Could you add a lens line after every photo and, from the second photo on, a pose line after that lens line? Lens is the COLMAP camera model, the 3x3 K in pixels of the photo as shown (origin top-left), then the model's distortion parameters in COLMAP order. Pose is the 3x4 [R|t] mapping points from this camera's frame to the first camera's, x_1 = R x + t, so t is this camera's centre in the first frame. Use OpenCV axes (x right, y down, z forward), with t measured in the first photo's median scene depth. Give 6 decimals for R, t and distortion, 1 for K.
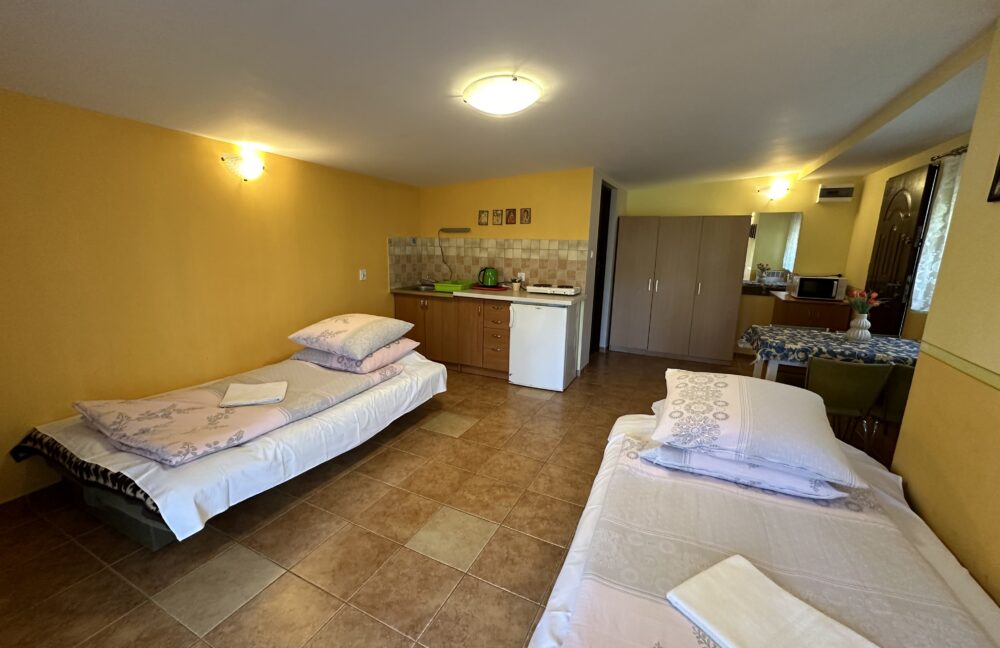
lens RADIAL K [[394.3, 0, 500.0], [0, 394.3, 324.0], [0, 0, 1]] dist [0.001141, 0.000194]
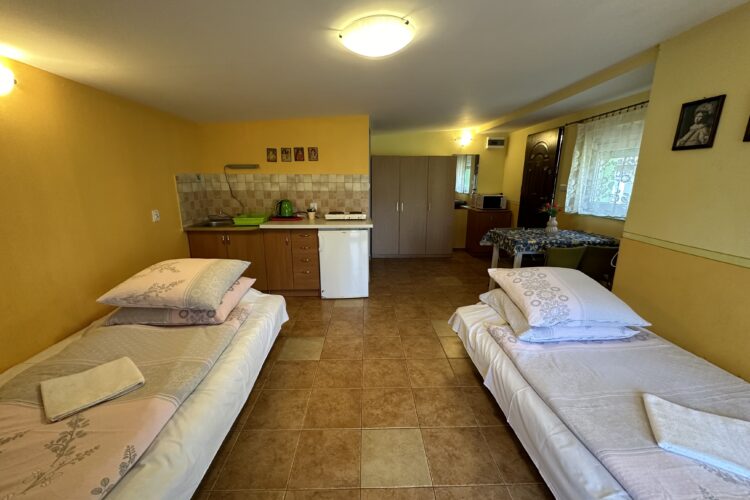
lens RADIAL K [[296.9, 0, 375.0], [0, 296.9, 250.0], [0, 0, 1]] dist [0.000948, 0.000464]
pose [[0.886772, -0.127193, 0.444361, -0.216970], [0.107786, 0.991791, 0.068790, -0.037986], [-0.449463, -0.013105, 0.893203, 0.148510]]
